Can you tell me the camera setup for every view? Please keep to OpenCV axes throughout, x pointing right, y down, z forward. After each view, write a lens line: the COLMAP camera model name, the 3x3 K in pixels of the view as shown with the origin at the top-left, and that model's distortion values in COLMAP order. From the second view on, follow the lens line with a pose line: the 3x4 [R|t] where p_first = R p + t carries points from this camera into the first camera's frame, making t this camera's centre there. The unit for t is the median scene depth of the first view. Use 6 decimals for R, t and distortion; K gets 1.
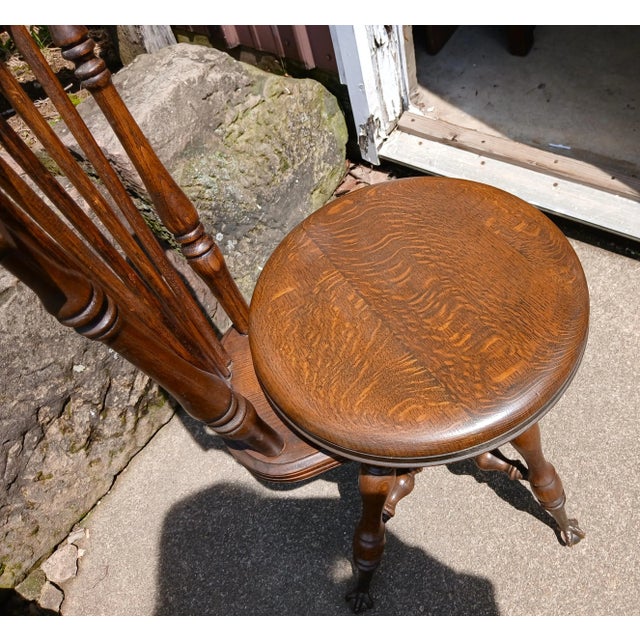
lens RADIAL K [[603.2, 0, 387.0], [0, 603.2, 320.2], [0, 0, 1]] dist [-0.043585, 0.000000]
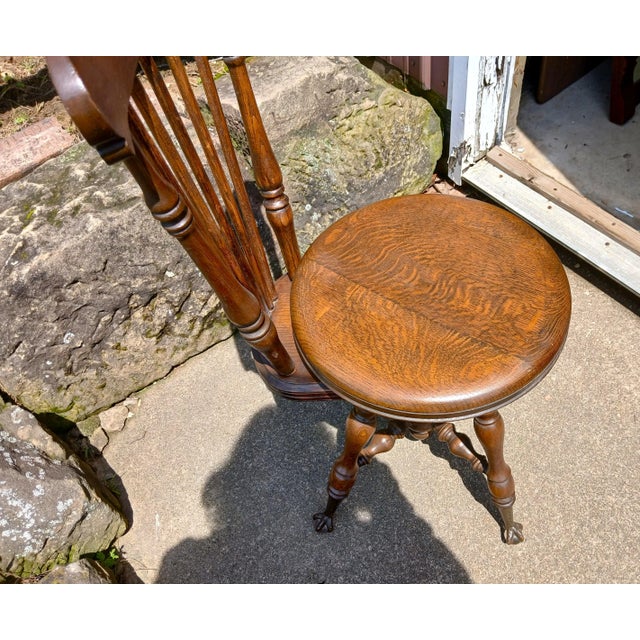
lens RADIAL K [[558.7, 0, 373.6], [0, 558.7, 333.1], [0, 0, 1]] dist [-0.001521, -0.091541]
pose [[0.944534, 0.296588, -0.141038, 0.087525], [-0.294200, 0.954989, 0.037979, 0.024111], [0.145954, 0.005621, 0.989275, -0.100038]]
